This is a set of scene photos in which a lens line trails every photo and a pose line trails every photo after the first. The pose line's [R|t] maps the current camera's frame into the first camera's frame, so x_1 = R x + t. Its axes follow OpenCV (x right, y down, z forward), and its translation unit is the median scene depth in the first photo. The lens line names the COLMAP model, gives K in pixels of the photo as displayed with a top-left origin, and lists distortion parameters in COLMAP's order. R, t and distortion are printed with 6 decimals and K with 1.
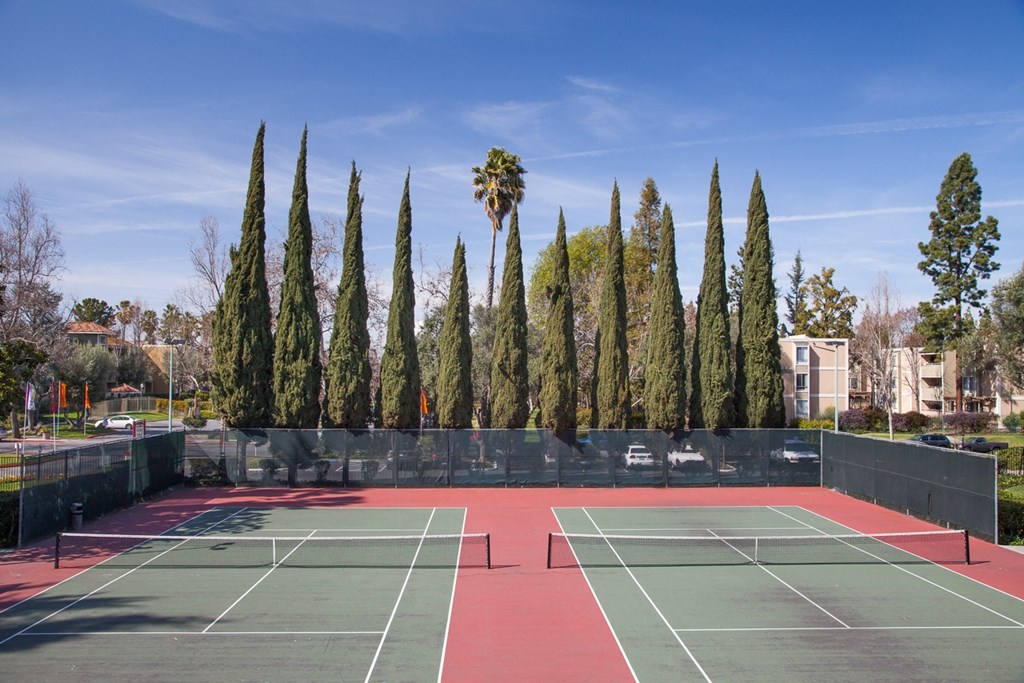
lens RADIAL K [[872.9, 0, 512.0], [0, 872.9, 341.5], [0, 0, 1]] dist [-0.009491, 0.000288]
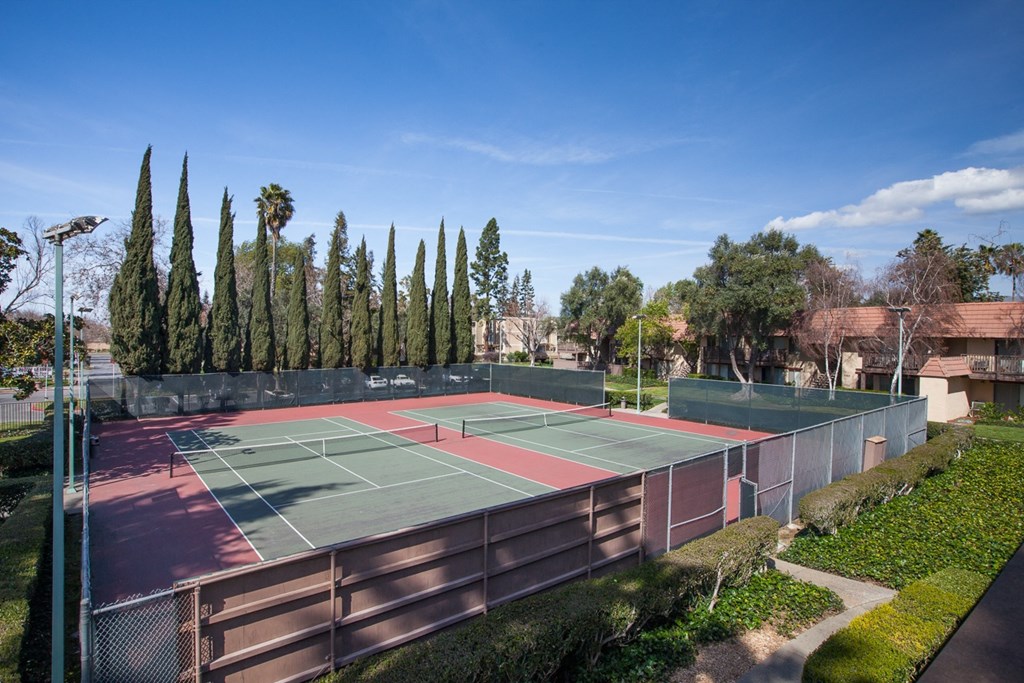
lens RADIAL K [[545.4, 0, 512.0], [0, 545.4, 341.5], [0, 0, 1]] dist [-0.000916, 0.000119]
pose [[0.808262, -0.007783, 0.588772, -0.331181], [-0.026334, 0.998434, 0.049349, -0.009451], [-0.588234, -0.055392, 0.806791, -0.014616]]
